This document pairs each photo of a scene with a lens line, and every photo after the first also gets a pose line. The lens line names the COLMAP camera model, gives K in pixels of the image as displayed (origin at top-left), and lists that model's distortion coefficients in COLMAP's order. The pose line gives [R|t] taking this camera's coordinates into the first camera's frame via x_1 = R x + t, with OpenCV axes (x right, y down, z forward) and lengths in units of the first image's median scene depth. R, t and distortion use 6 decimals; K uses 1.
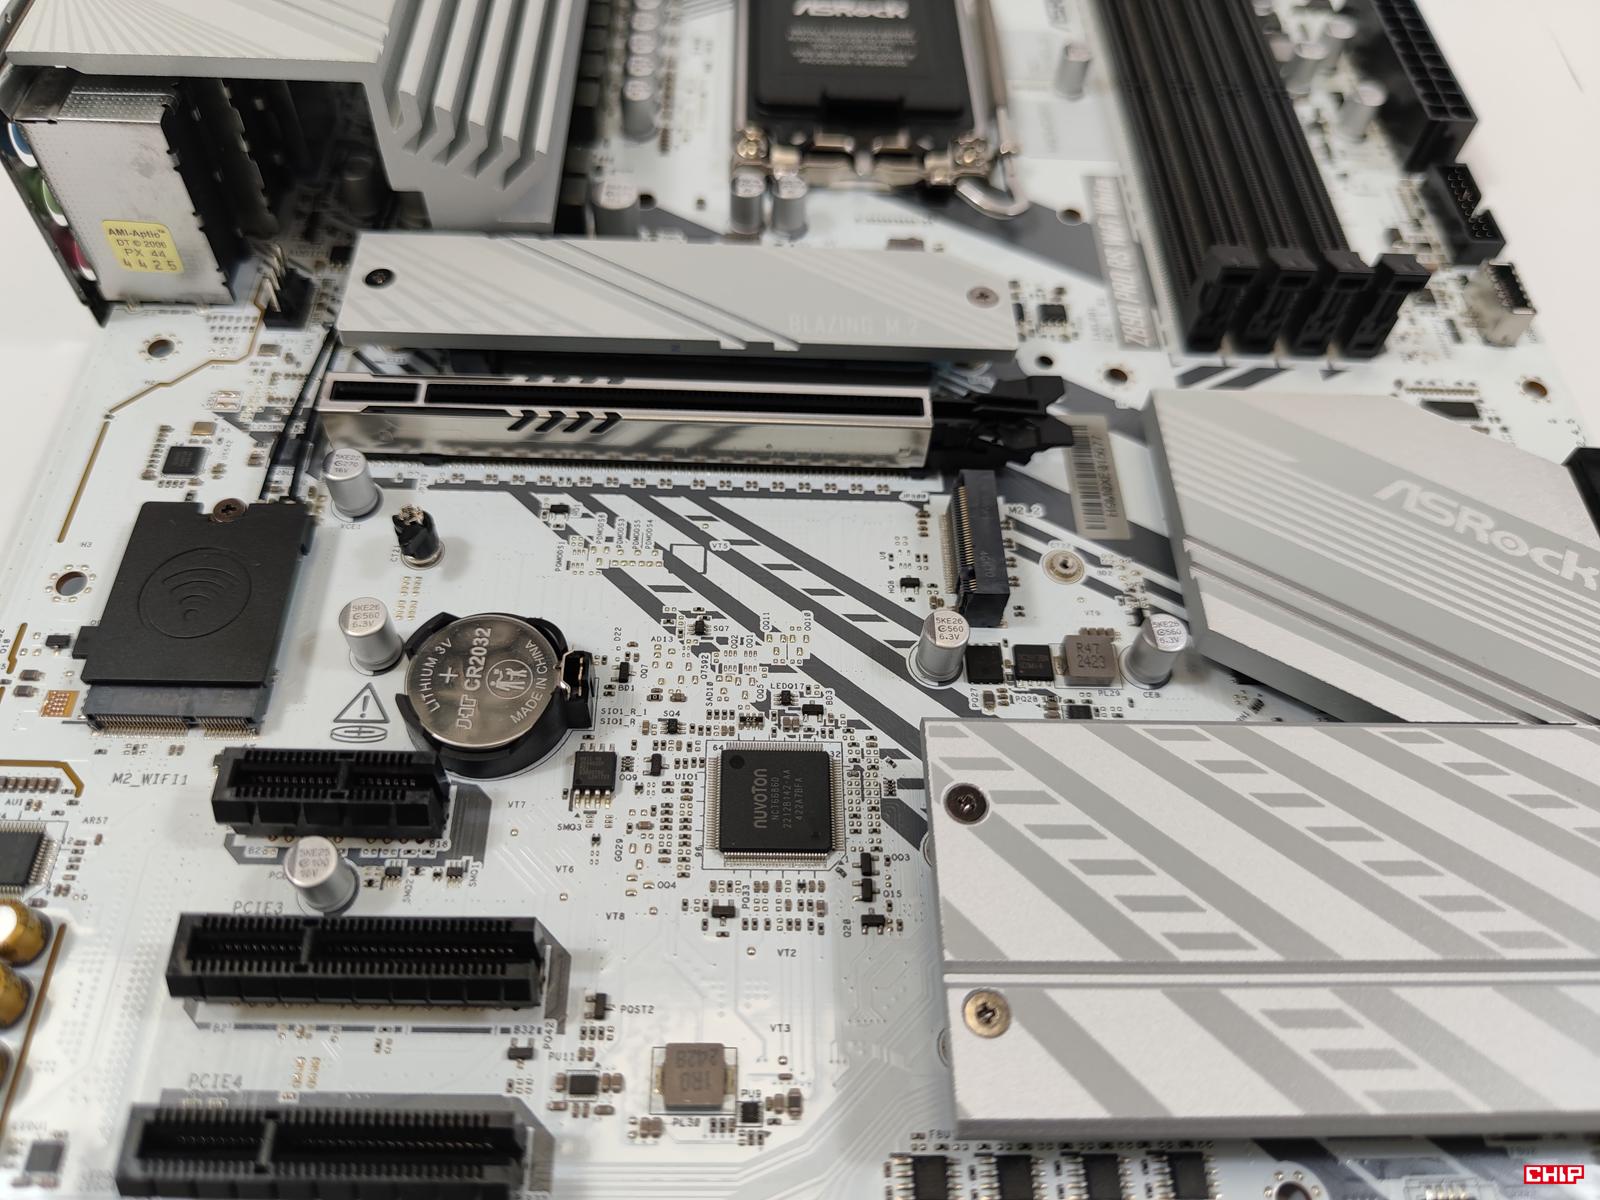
lens RADIAL K [[1230.5, 0, 787.7], [0, 1230.5, 602.9], [0, 0, 1]] dist [-0.001445, -0.064466]
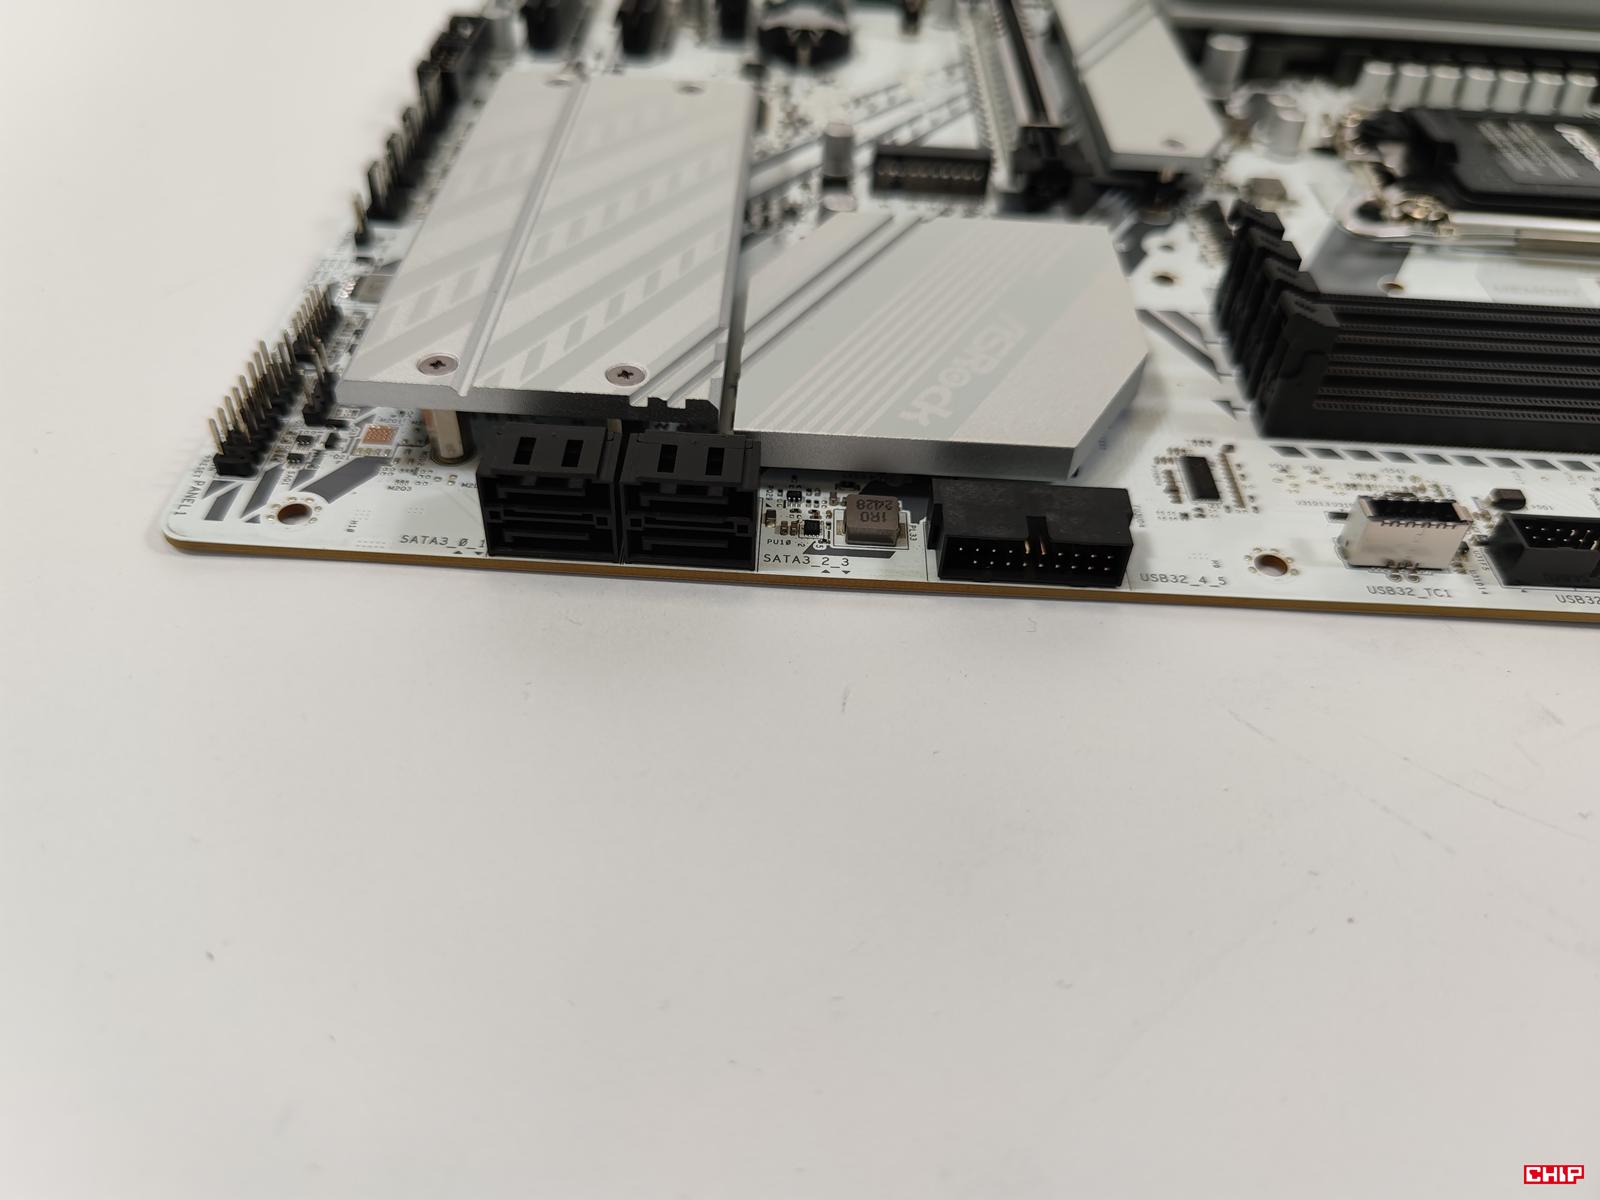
lens RADIAL K [[1260.9, 0, 794.8], [0, 1260.9, 603.5], [0, 0, 1]] dist [-0.000944, -0.066712]
pose [[-0.032269, 0.652186, -0.757372, 1.501451], [-0.855726, 0.373504, 0.358090, -0.235042], [0.516423, 0.659658, 0.546040, 0.530713]]
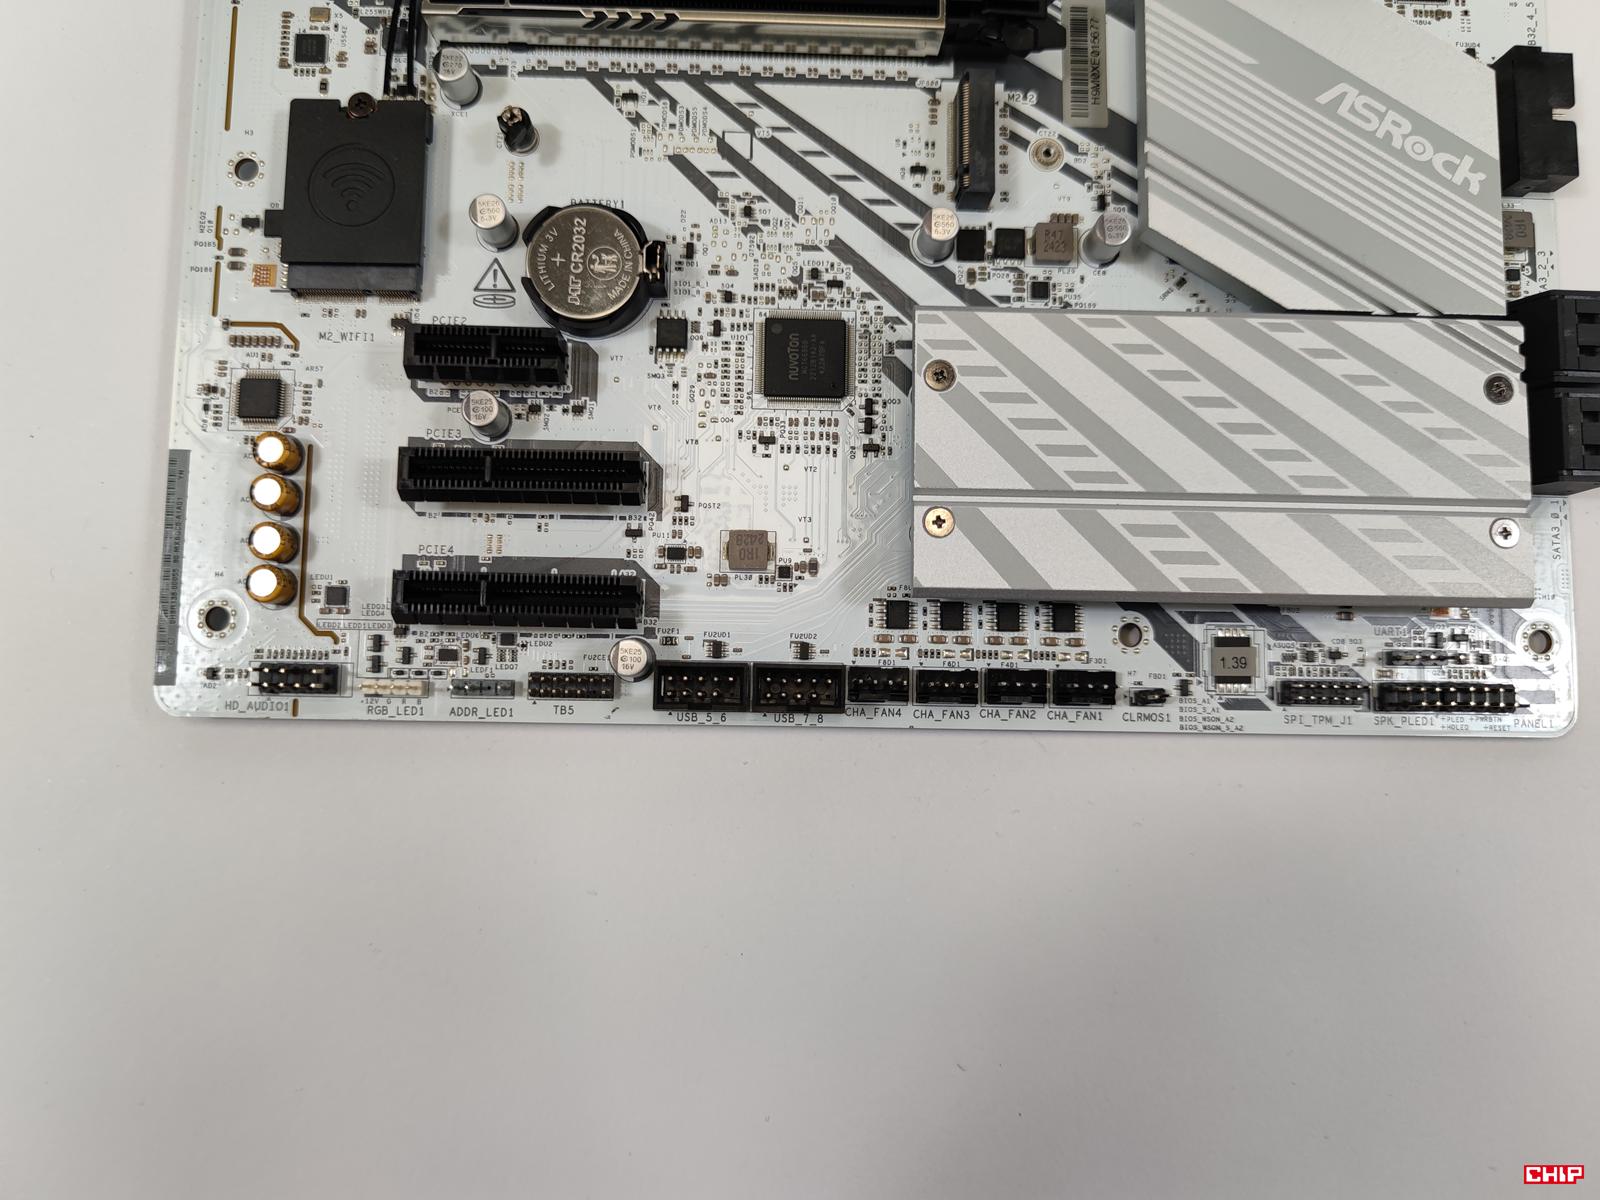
lens RADIAL K [[1179.4, 0, 800.0], [0, 1179.4, 600.0], [0, 0, 1]] dist [0.019815, -0.081035]
pose [[0.999479, 0.023322, -0.022300, 0.018557], [-0.009500, 0.873140, 0.487378, -0.224723], [0.030837, -0.486912, 0.872907, -0.253990]]
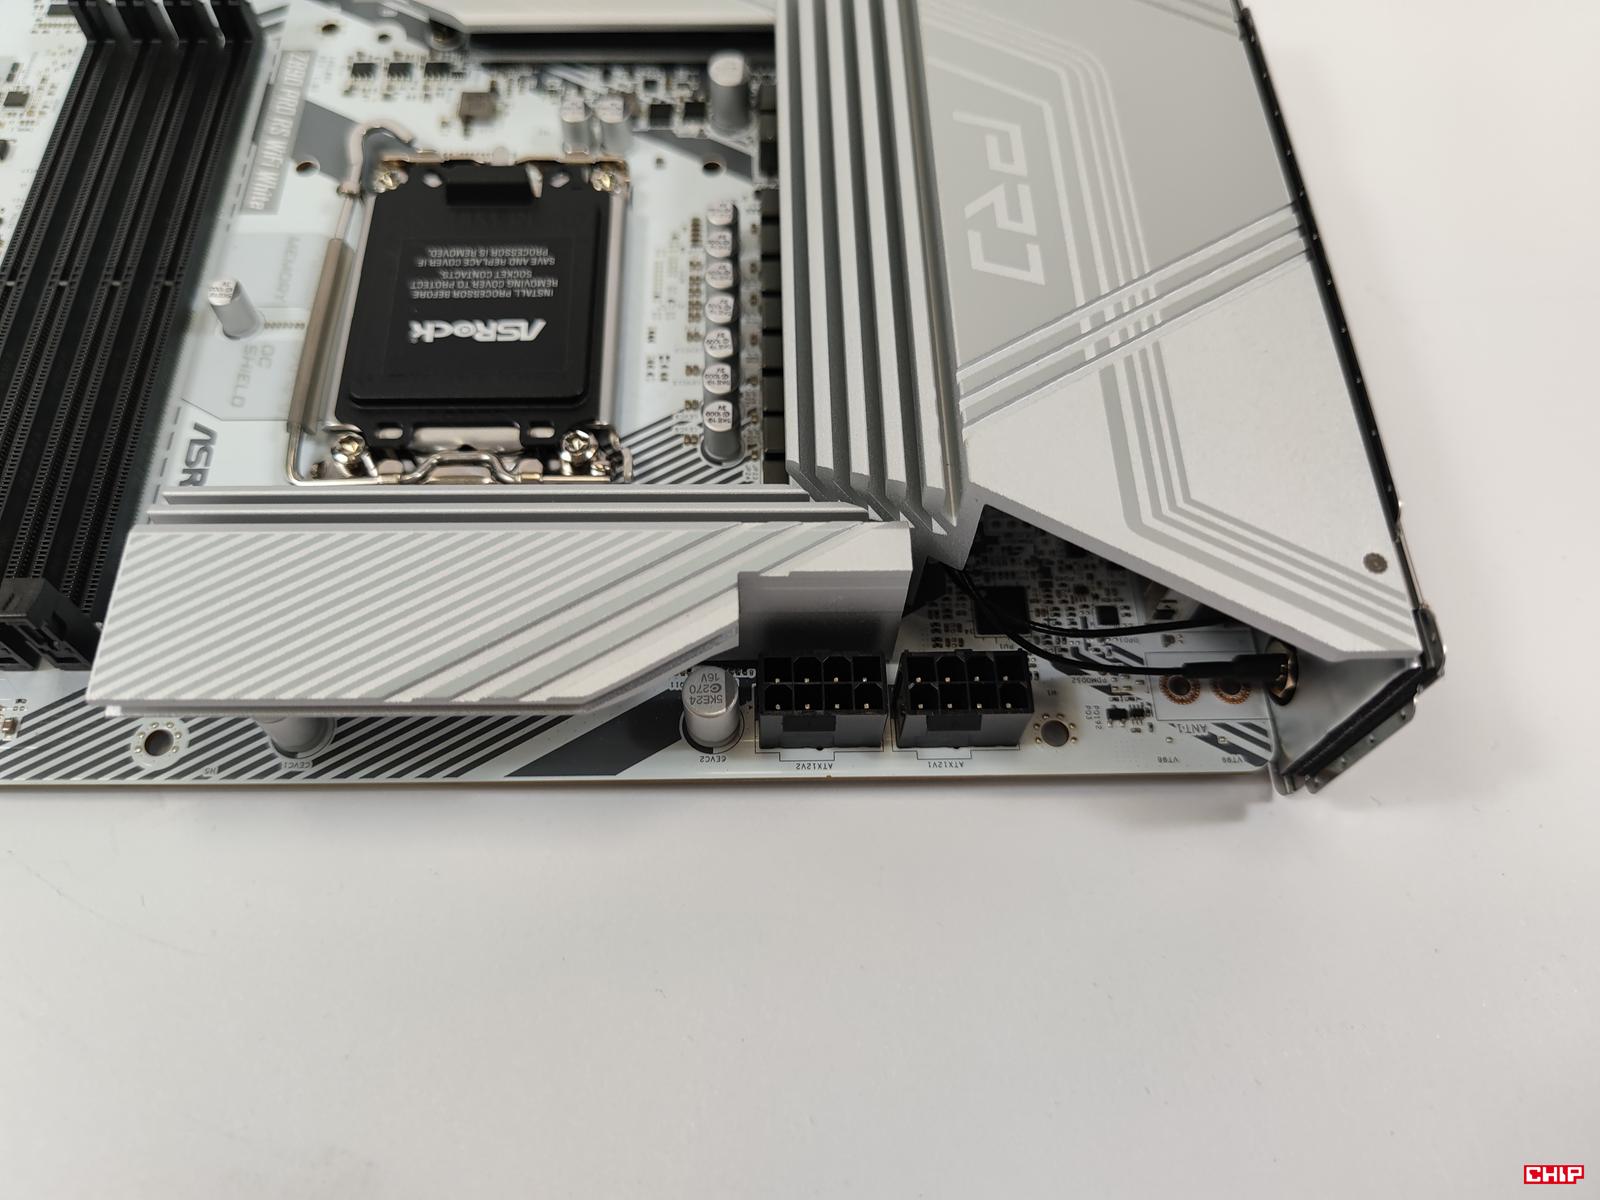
lens RADIAL K [[1272.0, 0, 791.4], [0, 1272.0, 575.2], [0, 0, 1]] dist [-0.018176, -0.019775]
pose [[-0.997286, -0.027101, -0.068457, -0.155390], [-0.048112, -0.463927, 0.884566, -1.927516], [-0.055731, 0.885459, 0.461364, 1.047864]]
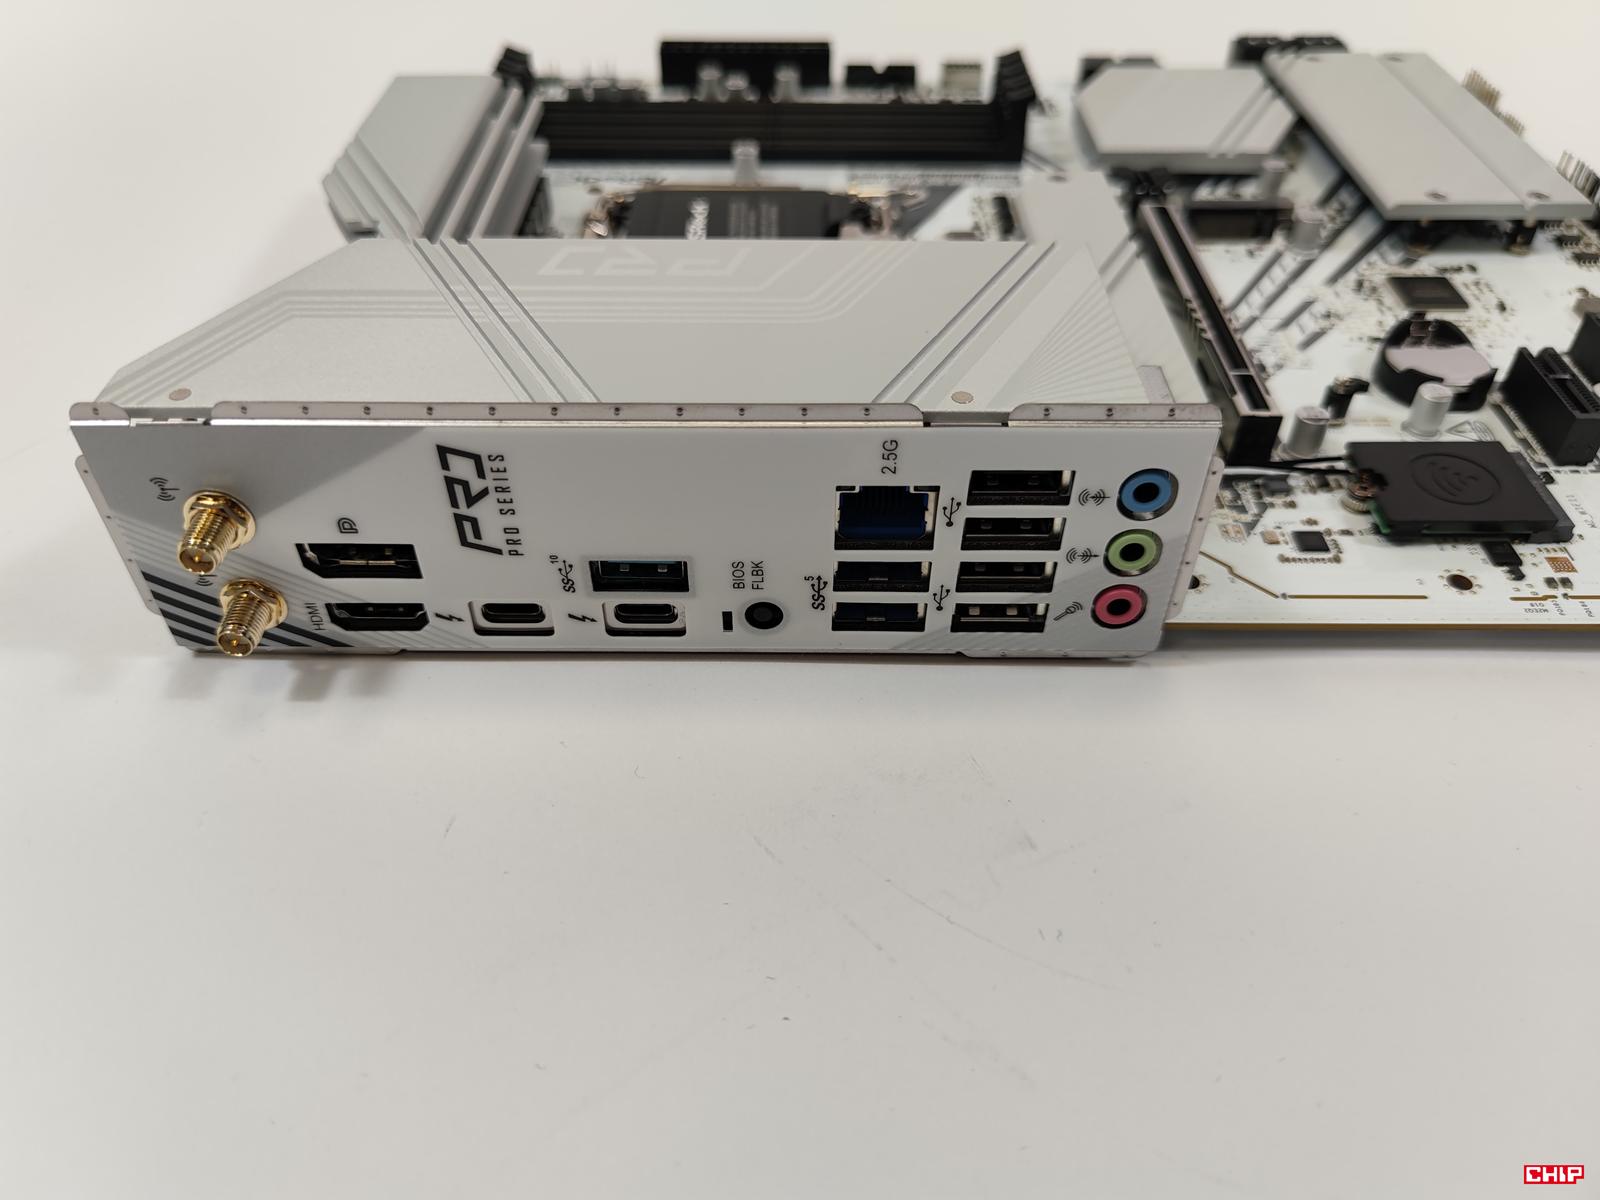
lens RADIAL K [[1207.6, 0, 792.5], [0, 1207.6, 592.3], [0, 0, 1]] dist [0.054633, -0.146862]
pose [[0.014217, -0.706169, 0.707900, -1.454648], [0.835367, 0.397465, 0.379716, -1.018392], [-0.549509, 0.585958, 0.595561, 0.662296]]
